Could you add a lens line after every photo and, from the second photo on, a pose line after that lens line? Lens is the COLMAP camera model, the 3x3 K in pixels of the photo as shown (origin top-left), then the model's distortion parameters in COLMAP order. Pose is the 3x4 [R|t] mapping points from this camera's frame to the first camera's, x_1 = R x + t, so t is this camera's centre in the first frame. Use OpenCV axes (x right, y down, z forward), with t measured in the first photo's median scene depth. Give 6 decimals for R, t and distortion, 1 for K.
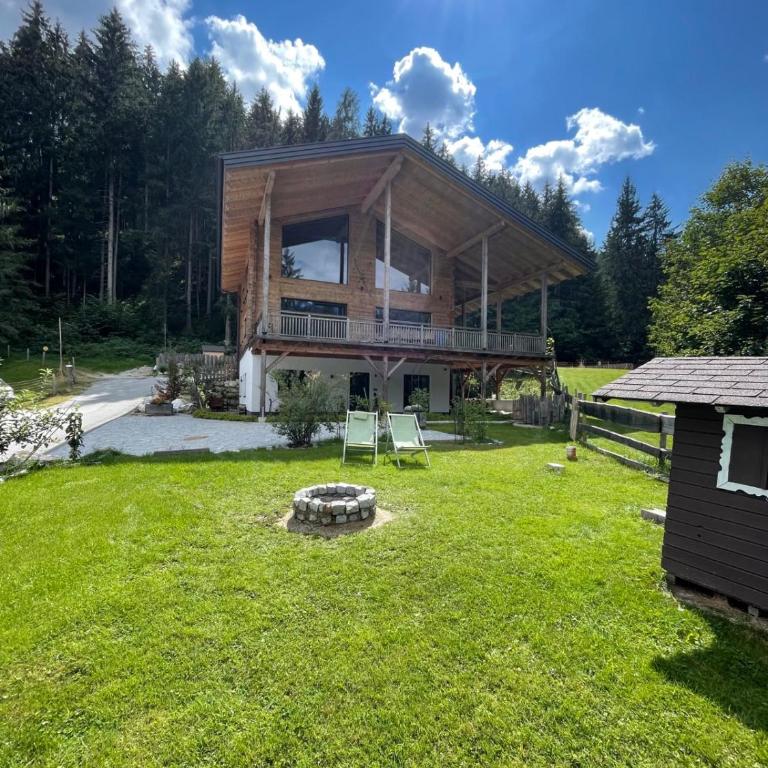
lens RADIAL K [[546.7, 0, 391.0], [0, 546.7, 381.3], [0, 0, 1]] dist [0.010980, -0.001989]
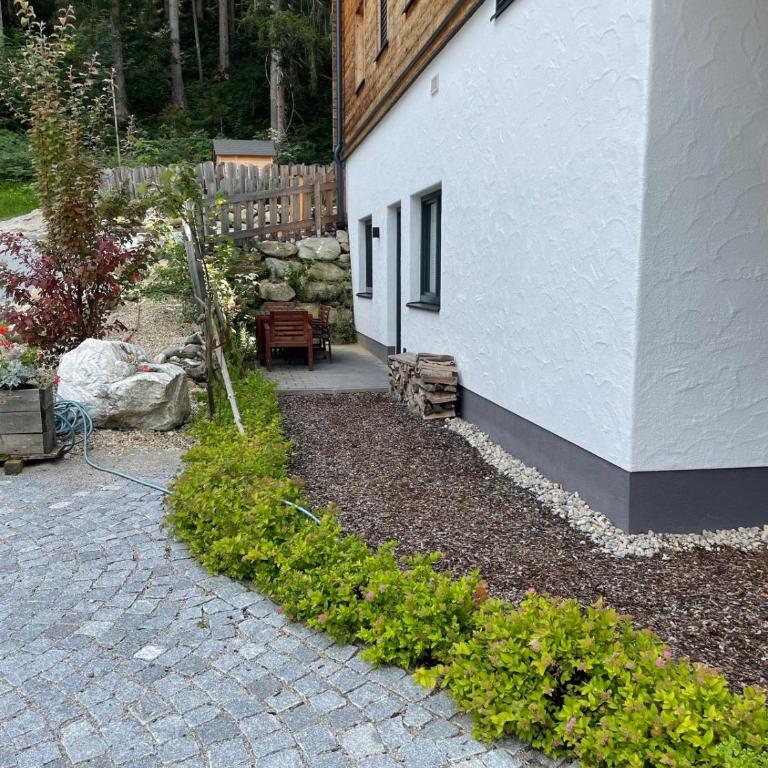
lens RADIAL K [[717.7, 0, 383.8], [0, 717.7, 386.0], [0, 0, 1]] dist [0.011780, 0.000000]
pose [[0.993139, -0.000290, -0.116942, -0.219963], [0.024005, 0.979208, 0.201432, 0.000434], [0.114453, -0.202857, 0.972497, 0.640193]]
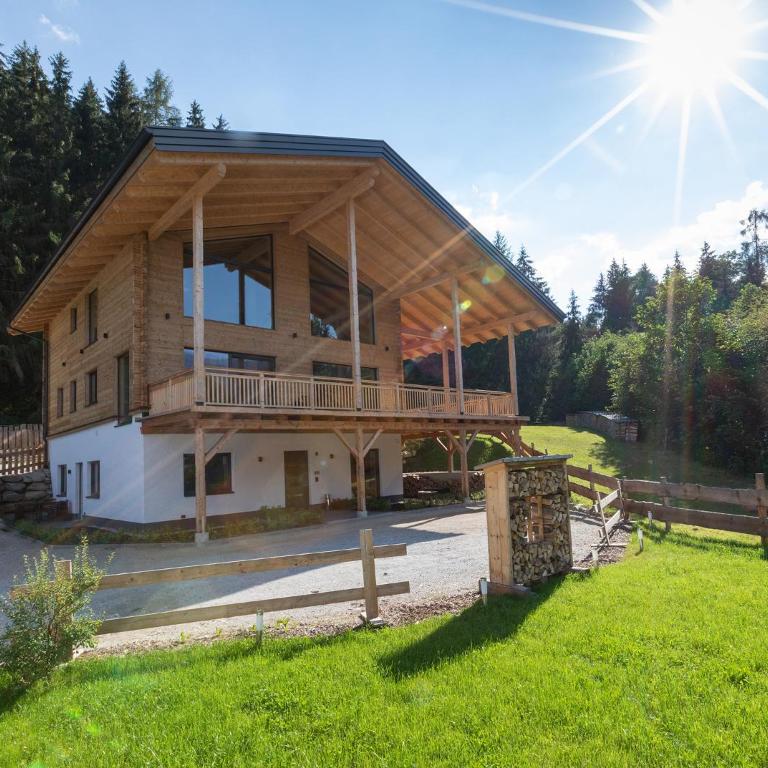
lens RADIAL K [[546.7, 0, 380.5], [0, 546.7, 385.6], [0, 0, 1]] dist [0.010980, -0.001989]
pose [[0.883203, -0.021714, 0.468488, -0.235005], [0.054841, 0.996856, -0.057184, -0.042608], [-0.465774, 0.076197, 0.881617, 0.239727]]
